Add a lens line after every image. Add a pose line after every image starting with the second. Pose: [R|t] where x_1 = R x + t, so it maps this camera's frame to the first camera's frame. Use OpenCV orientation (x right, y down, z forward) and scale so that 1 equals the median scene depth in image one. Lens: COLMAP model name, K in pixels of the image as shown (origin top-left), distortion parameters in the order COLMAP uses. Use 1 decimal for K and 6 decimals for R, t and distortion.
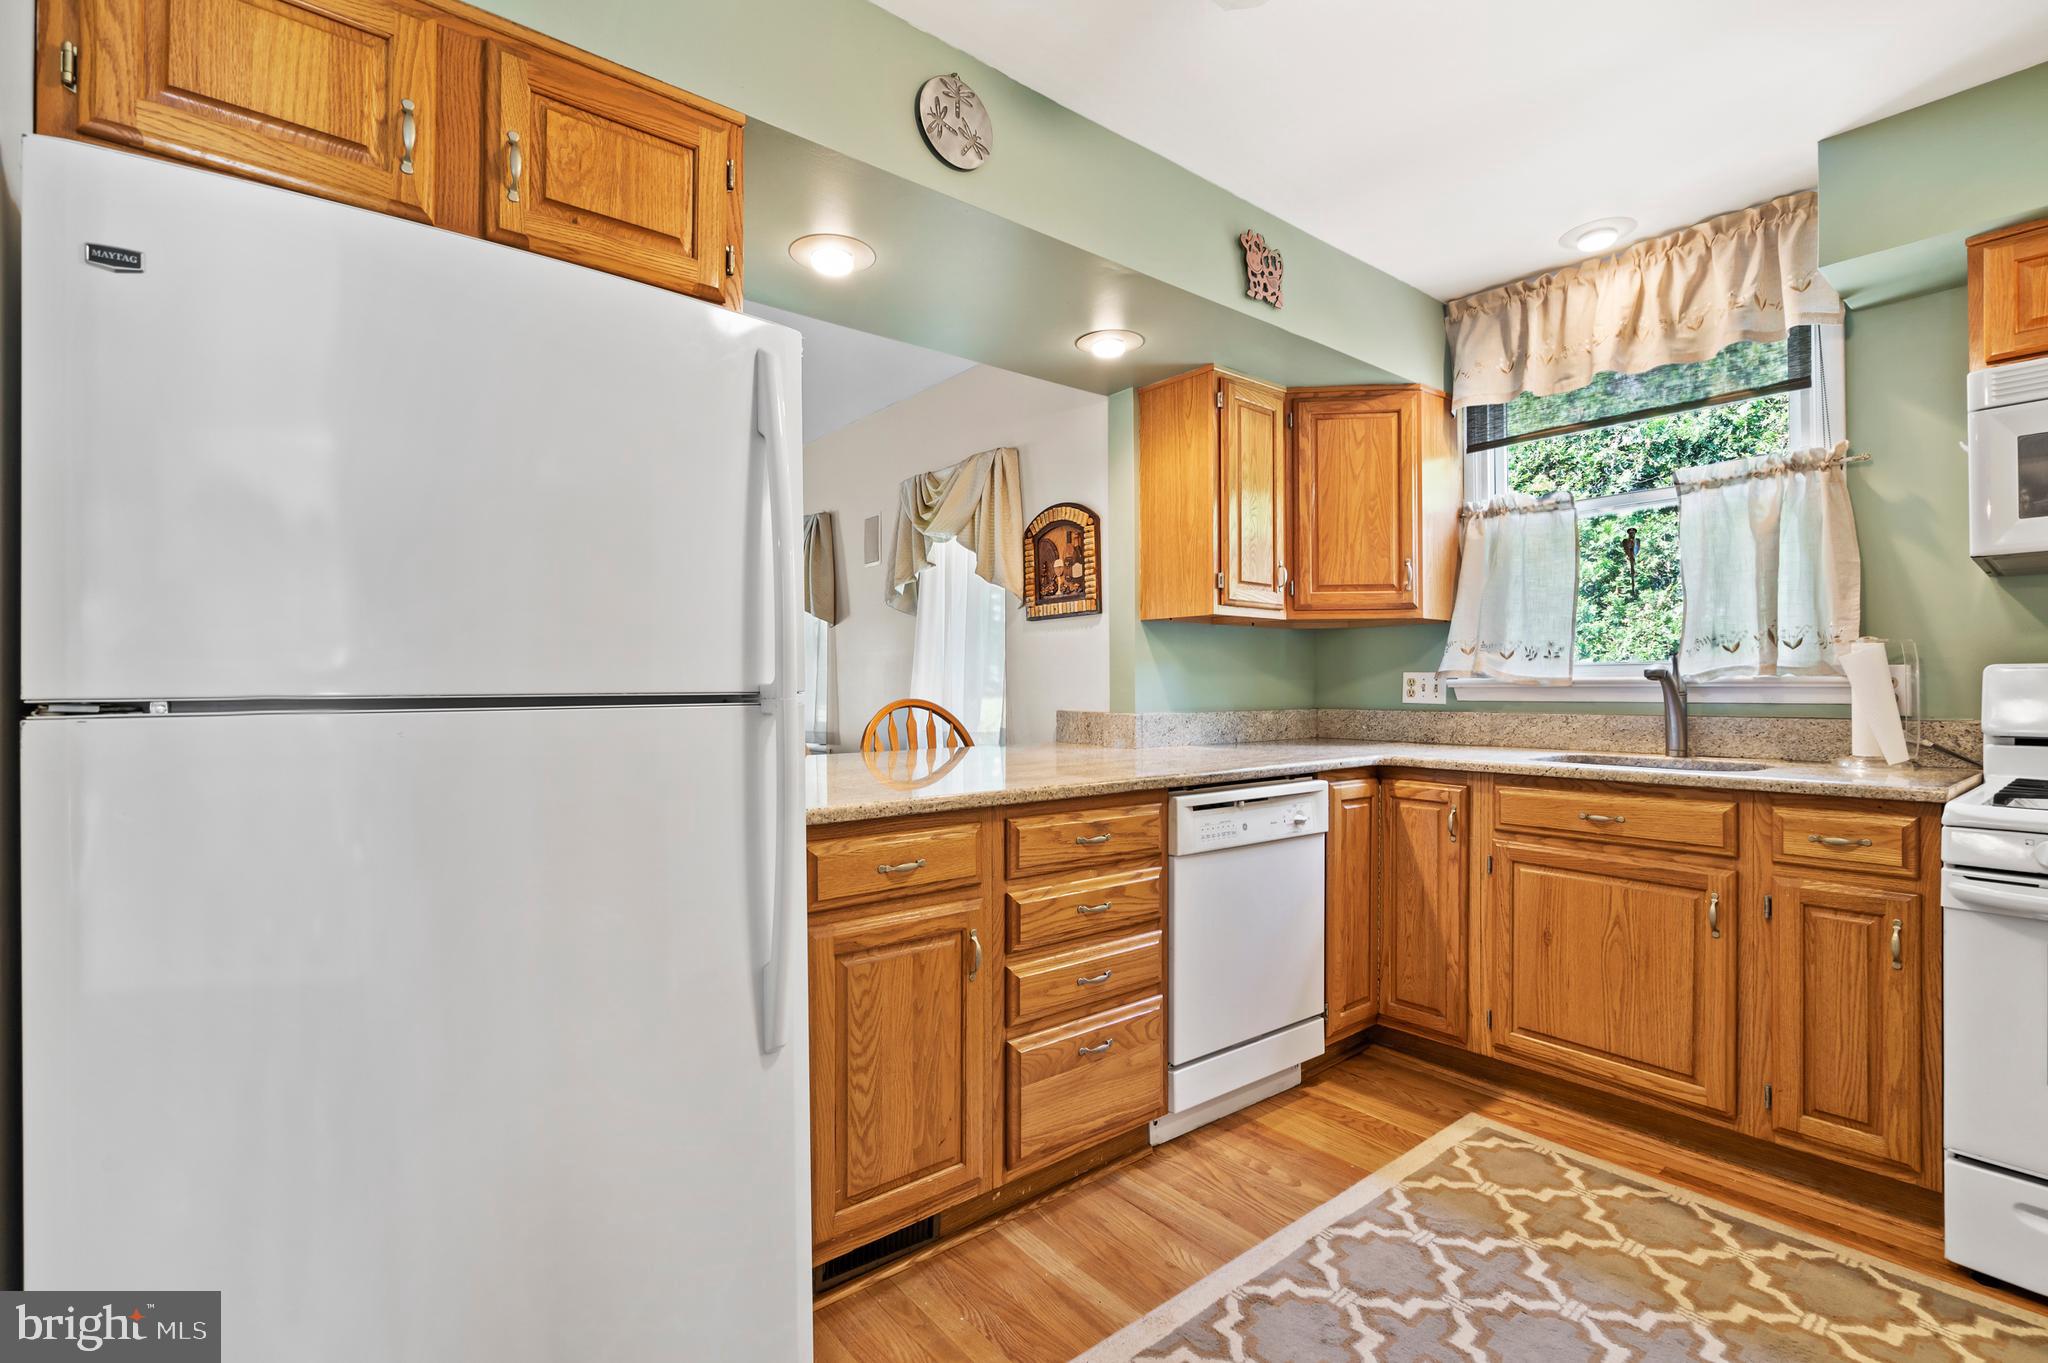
lens RADIAL K [[944.7, 0, 1017.6], [0, 944.7, 675.8], [0, 0, 1]] dist [-0.006854, 0.003559]
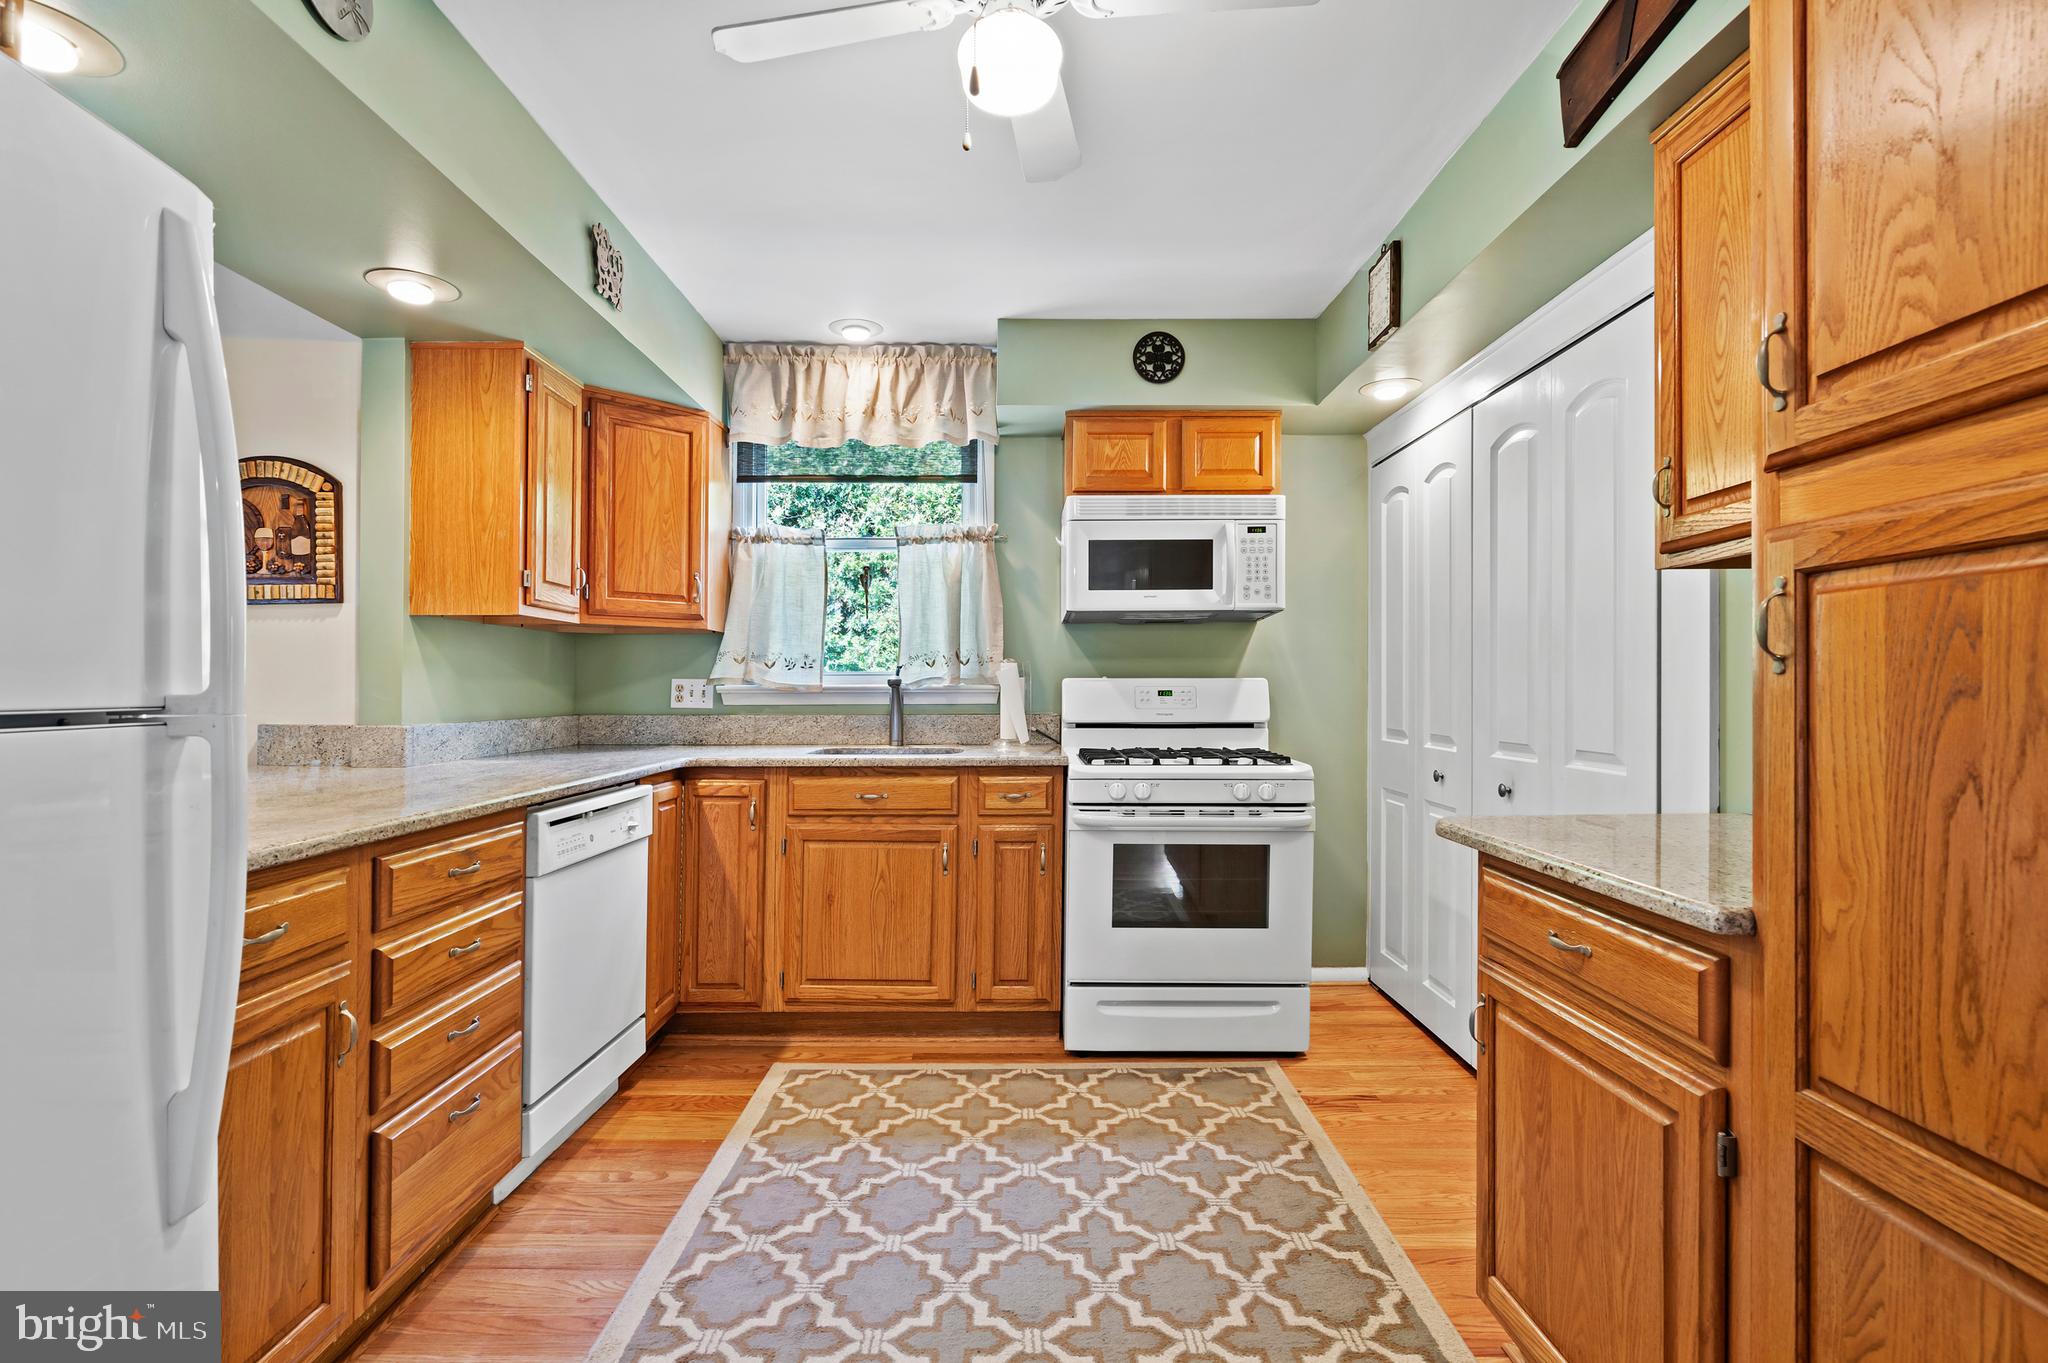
lens RADIAL K [[944.7, 0, 1042.6], [0, 944.7, 686.8], [0, 0, 1]] dist [-0.006854, 0.003559]
pose [[0.614424, 0.002050, 0.788974, -0.255658], [-0.007986, 0.999962, 0.003622, -0.002737], [-0.788936, -0.008526, 0.614416, 0.042707]]
